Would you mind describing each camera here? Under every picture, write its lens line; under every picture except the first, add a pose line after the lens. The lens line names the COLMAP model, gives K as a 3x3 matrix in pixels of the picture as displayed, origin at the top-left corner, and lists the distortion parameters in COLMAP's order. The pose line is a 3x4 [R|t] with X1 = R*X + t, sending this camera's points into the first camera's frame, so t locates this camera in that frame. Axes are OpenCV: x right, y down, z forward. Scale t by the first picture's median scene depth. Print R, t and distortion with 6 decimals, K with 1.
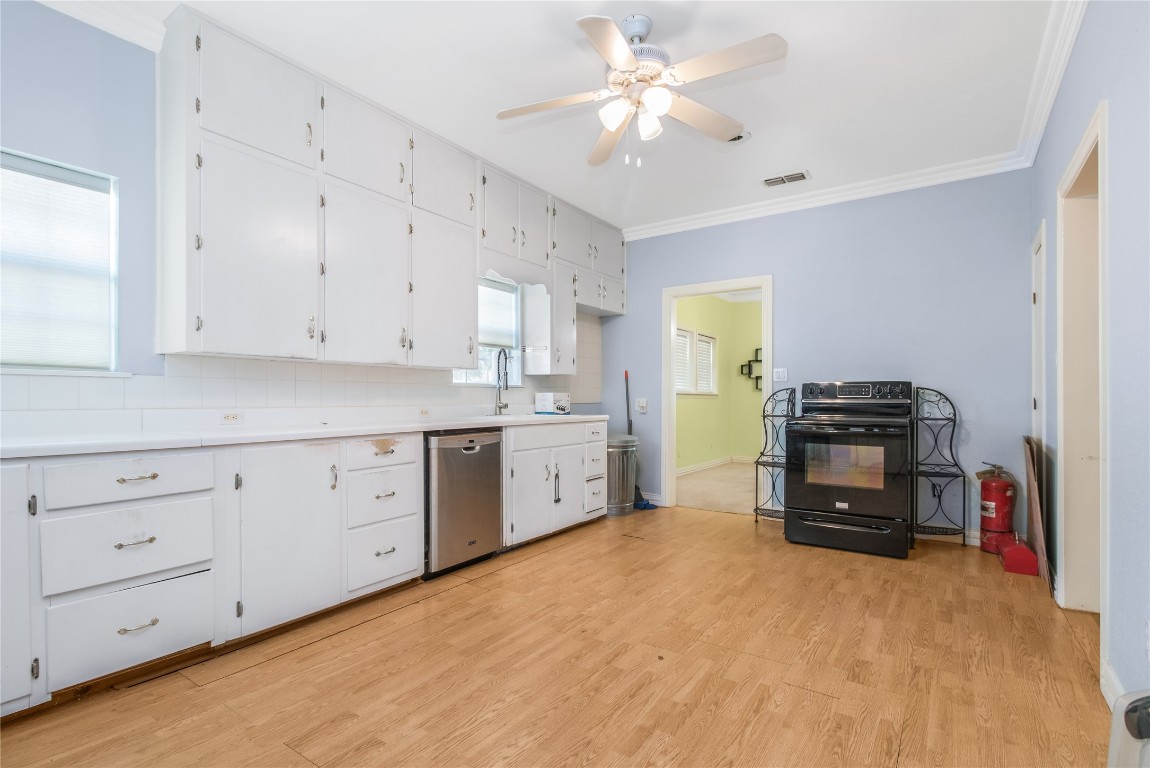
lens RADIAL K [[550.5, 0, 571.6], [0, 550.5, 395.0], [0, 0, 1]] dist [0.003072, -0.001078]
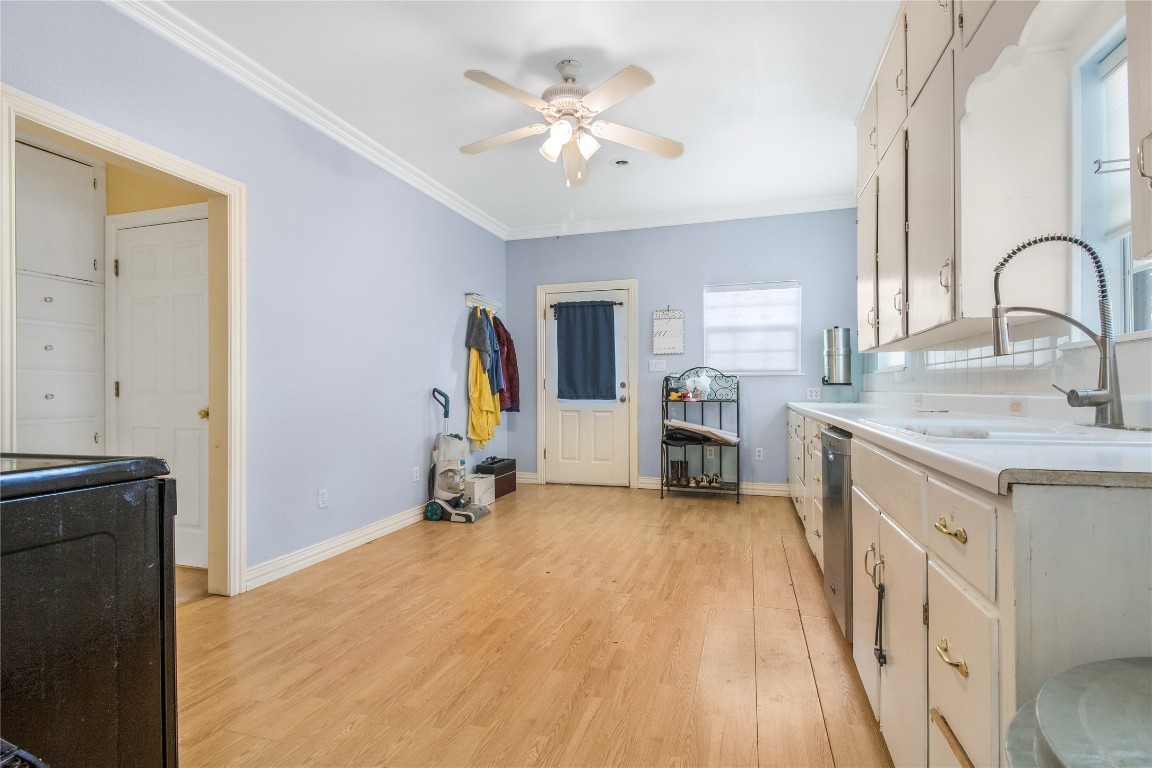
lens RADIAL K [[551.5, 0, 577.6], [0, 551.5, 382.7], [0, 0, 1]] dist [0.003072, -0.001078]
pose [[-0.955454, 0.002252, -0.295133, 0.524251], [0.009517, 0.999686, -0.023184, 0.031162], [0.294988, -0.024960, -0.955175, 2.477674]]
